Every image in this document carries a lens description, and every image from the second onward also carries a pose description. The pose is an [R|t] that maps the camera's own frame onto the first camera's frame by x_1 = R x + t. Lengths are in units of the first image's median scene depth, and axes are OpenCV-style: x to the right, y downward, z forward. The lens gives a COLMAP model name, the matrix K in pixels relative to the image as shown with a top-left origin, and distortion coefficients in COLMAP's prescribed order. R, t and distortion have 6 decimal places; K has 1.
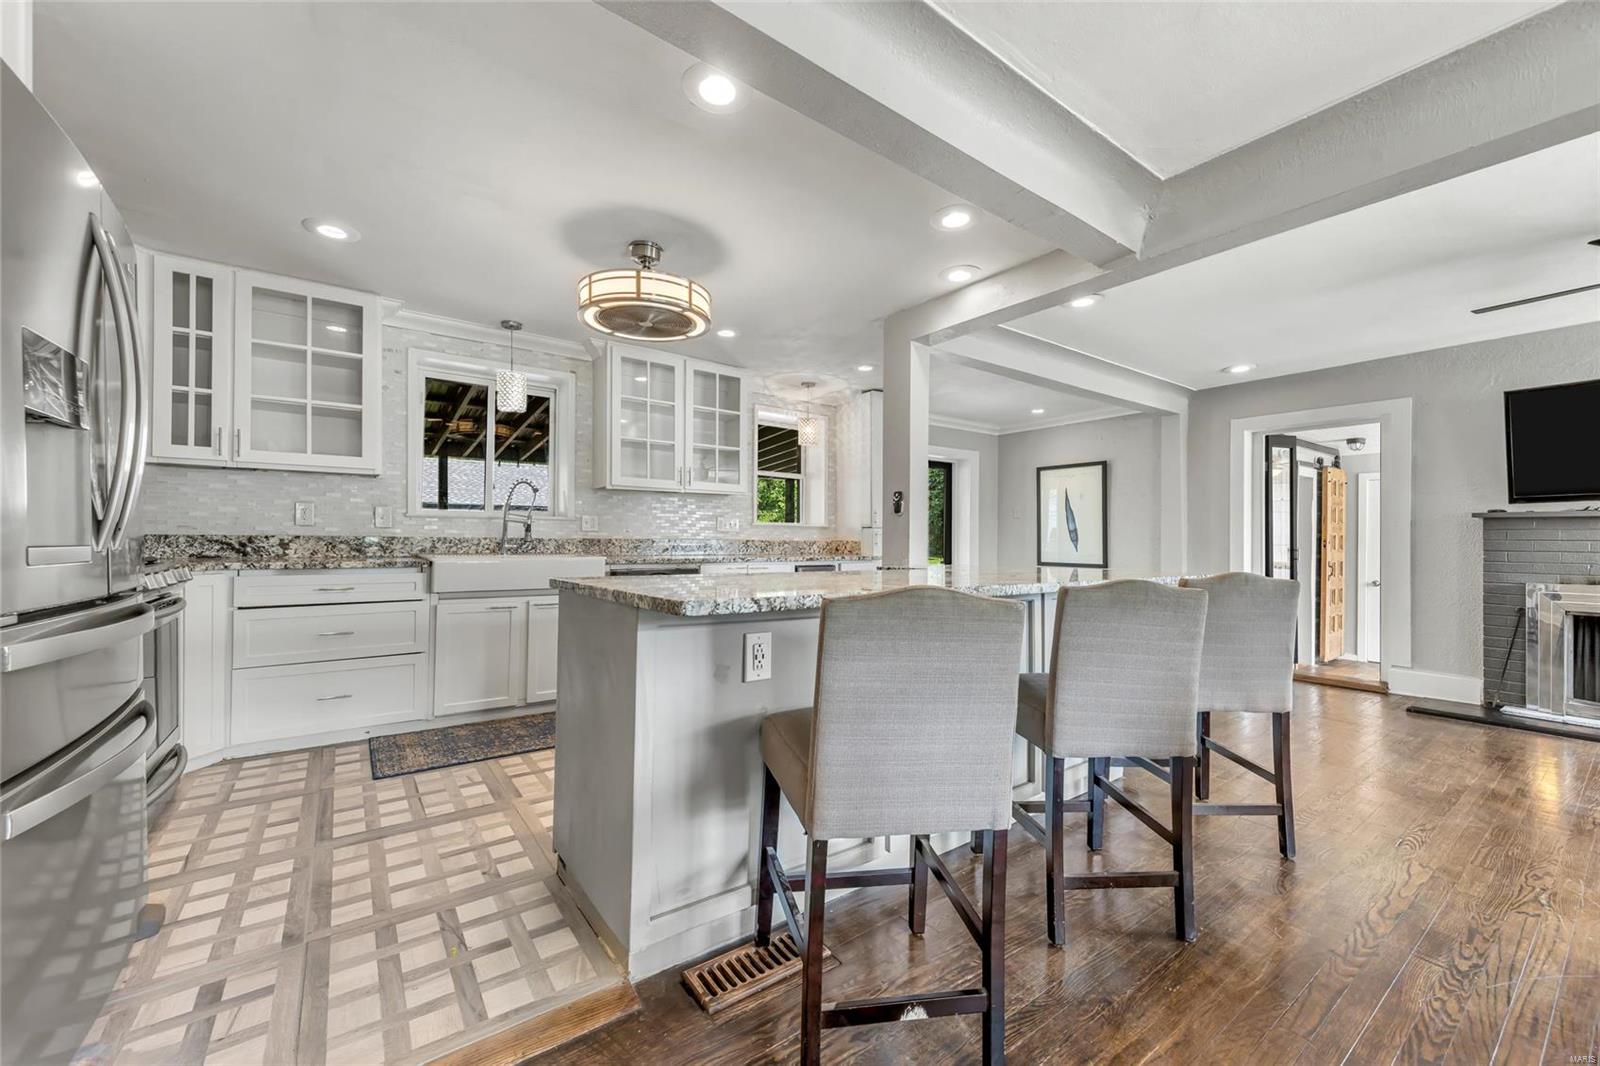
lens RADIAL K [[625.6, 0, 803.0], [0, 625.6, 534.2], [0, 0, 1]] dist [0.008896, -0.000991]
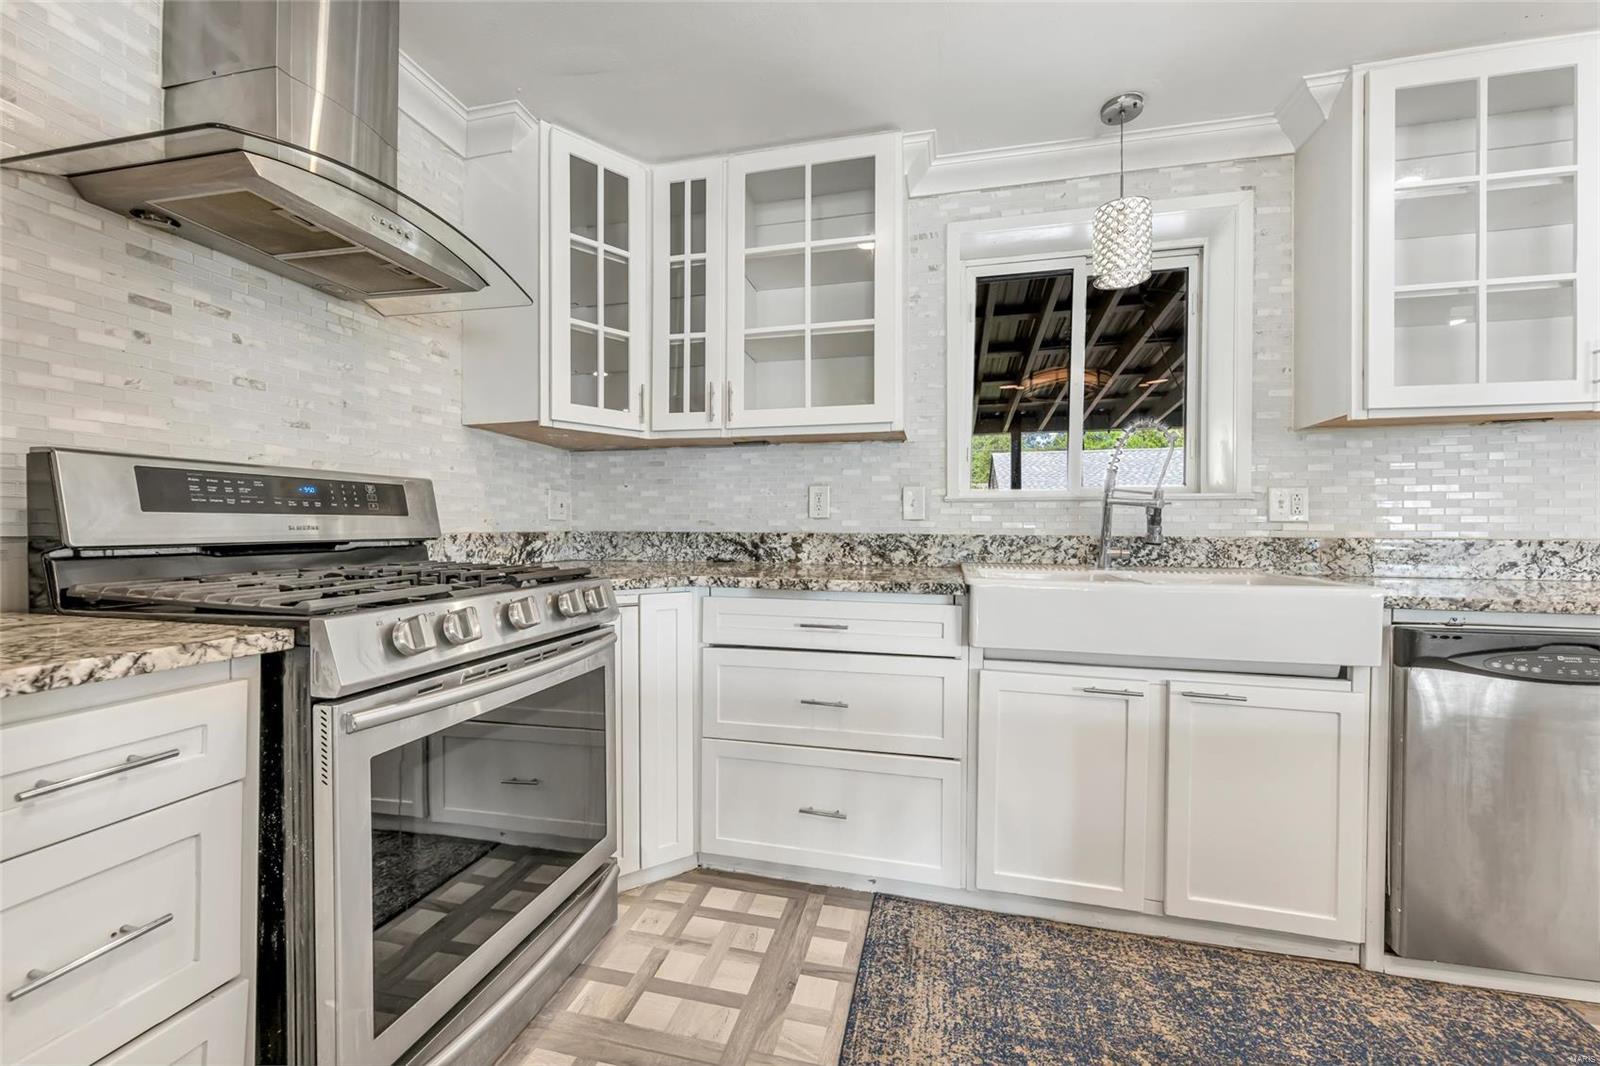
lens RADIAL K [[625.6, 0, 799.8], [0, 625.6, 531.4], [0, 0, 1]] dist [0.008896, -0.000991]
pose [[0.644629, -0.002224, -0.764492, -0.282250], [0.006422, 0.999976, 0.002506, -0.001346], [0.764468, -0.006525, 0.644628, 0.547484]]
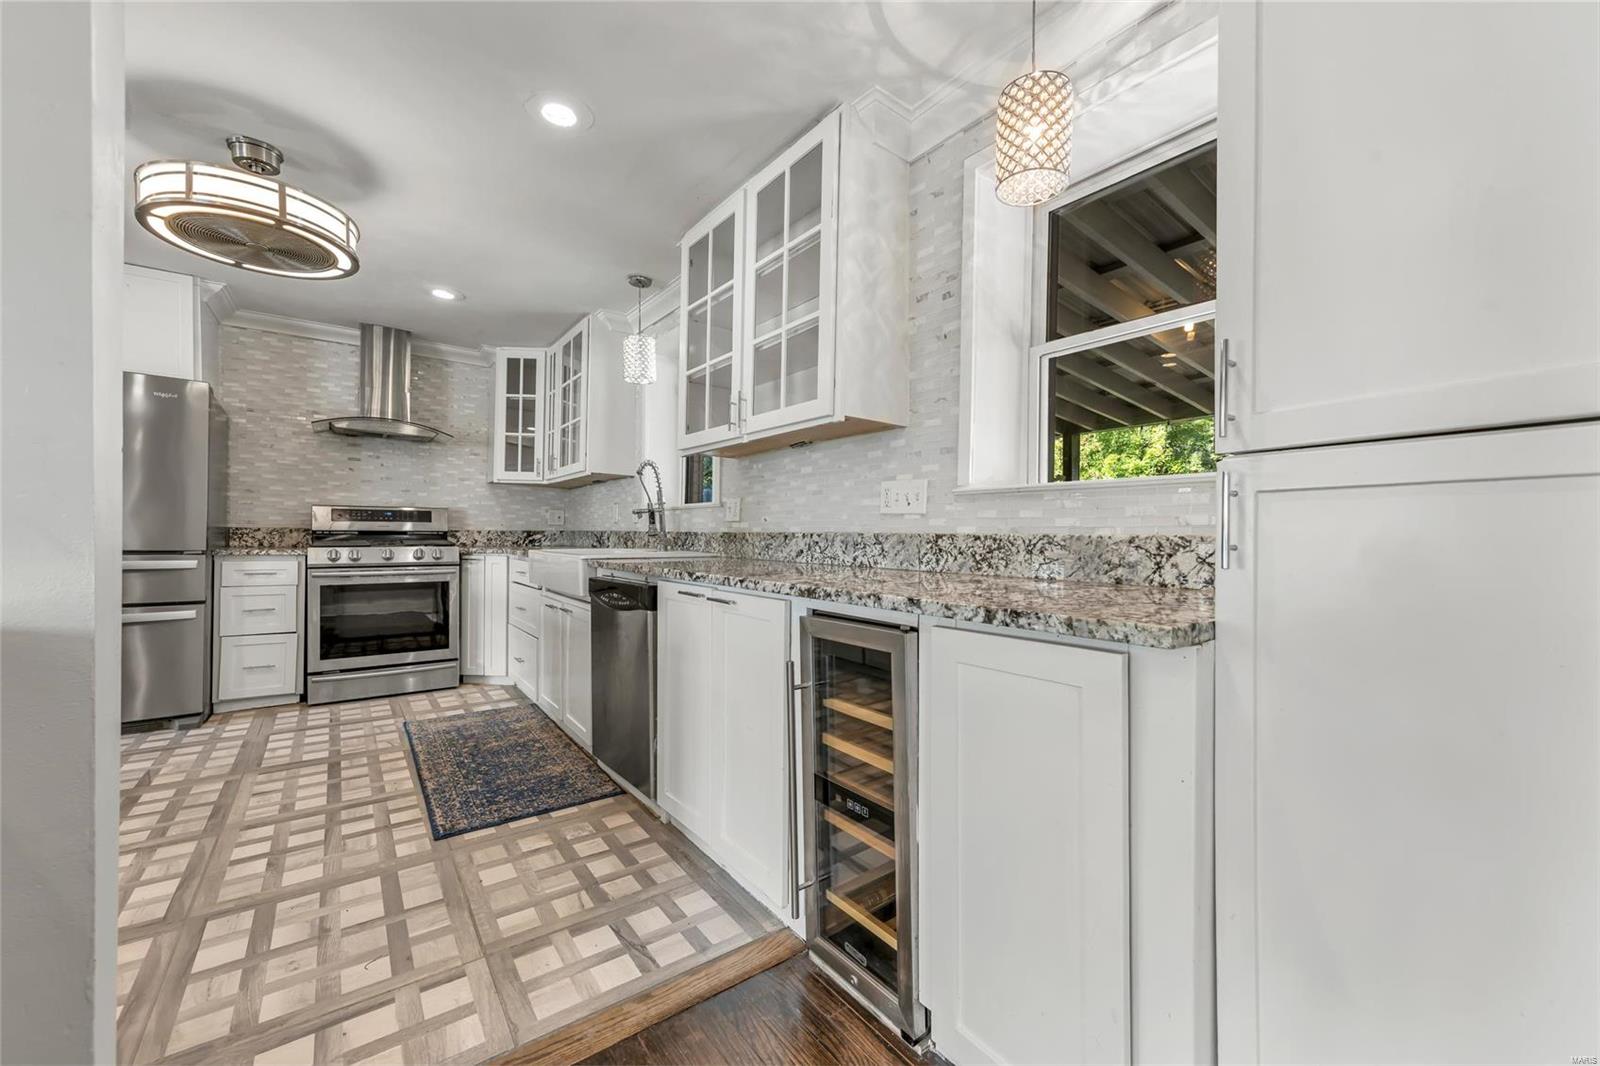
lens RADIAL K [[625.6, 0, 801.8], [0, 625.6, 538.4], [0, 0, 1]] dist [0.008896, -0.000991]
pose [[0.004515, -0.004189, -0.999981, 0.439261], [-0.003670, 0.999984, -0.004206, 0.021250], [0.999983, 0.003689, 0.004499, 1.384841]]
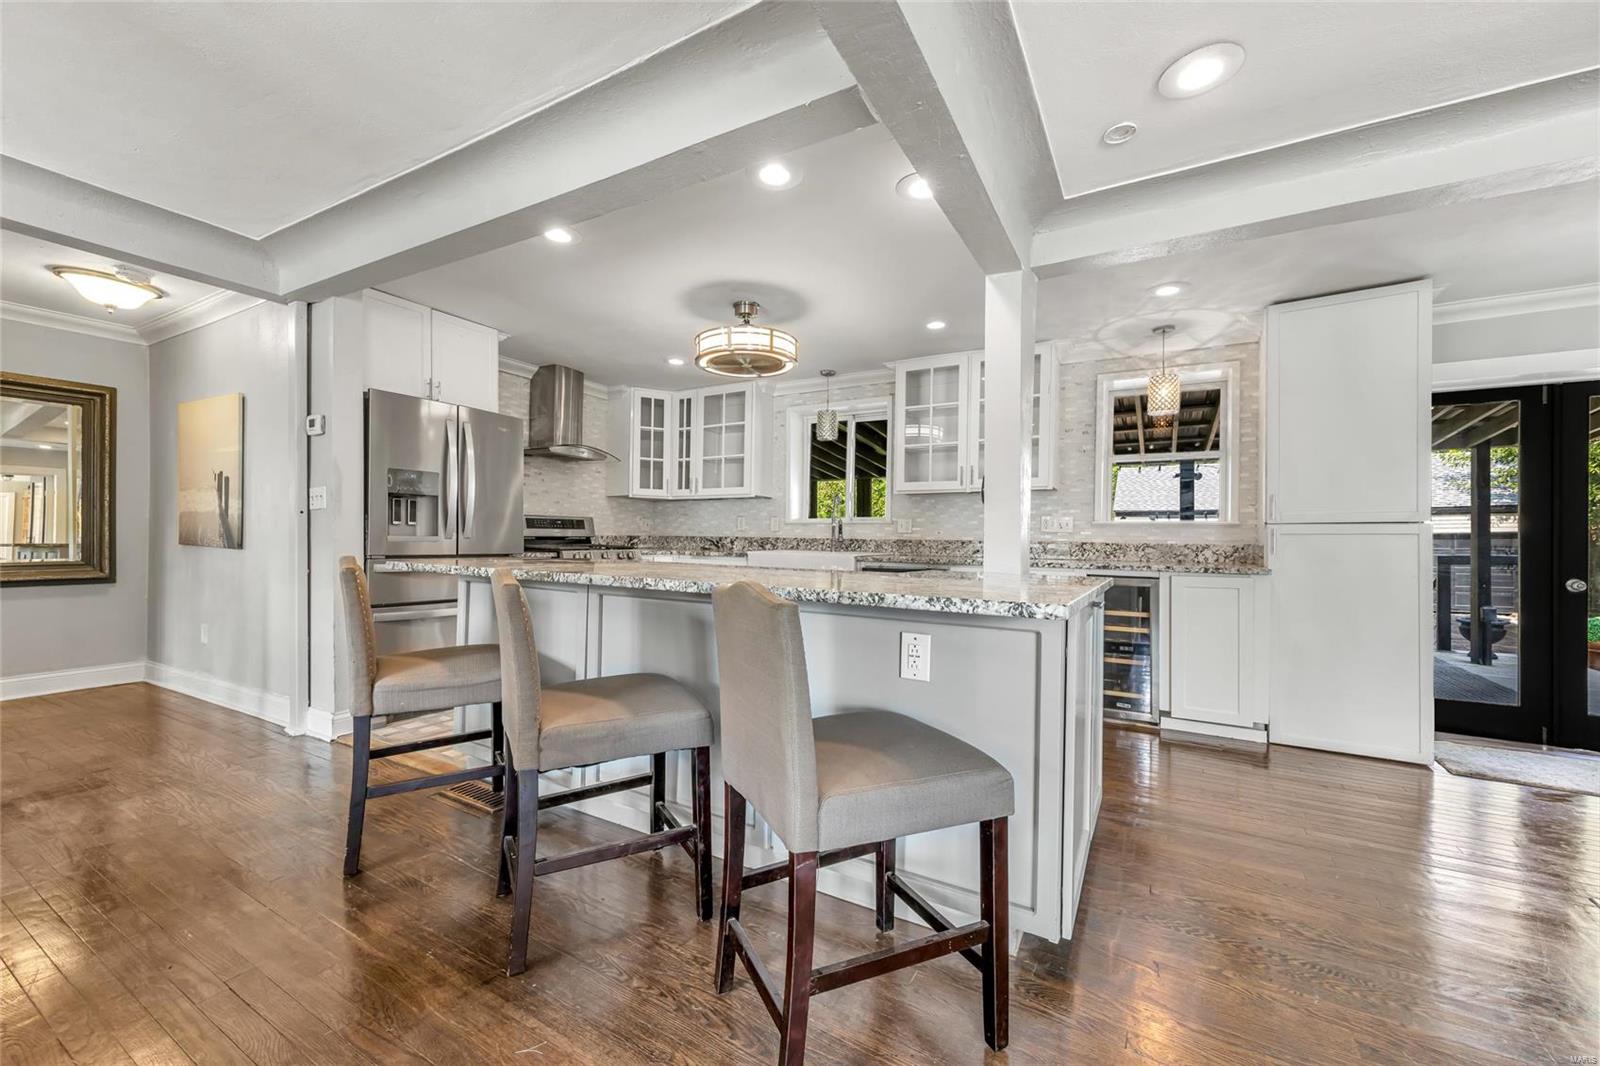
lens RADIAL K [[625.6, 0, 801.2], [0, 625.6, 540.6], [0, 0, 1]] dist [0.008896, -0.000991]
pose [[0.405214, -0.000630, -0.914222, 0.781269], [-0.003055, 0.999993, -0.002043, 0.014941], [0.914217, 0.003621, 0.405209, 0.490329]]
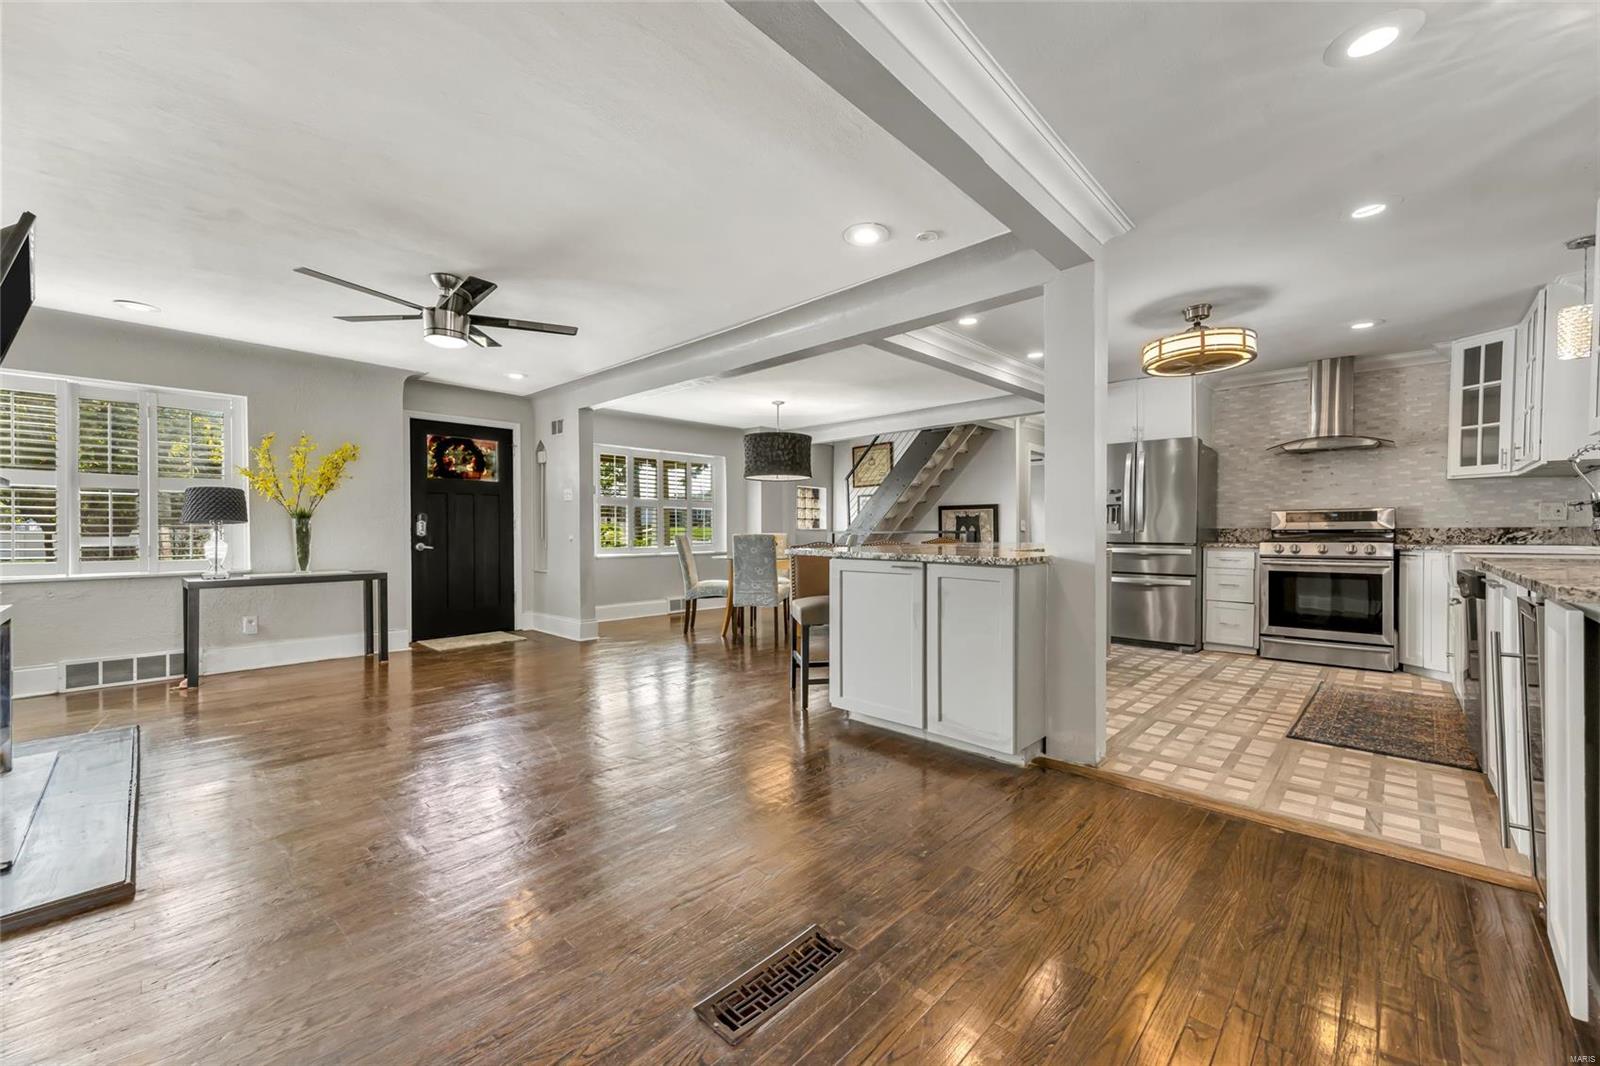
lens RADIAL K [[625.6, 0, 806.7], [0, 625.6, 536.8], [0, 0, 1]] dist [0.008896, -0.000991]
pose [[-0.983560, -0.007519, -0.180425, 0.668247], [-0.007568, 0.999971, -0.000415, 0.030882], [0.180423, 0.000957, -0.983589, 1.794877]]
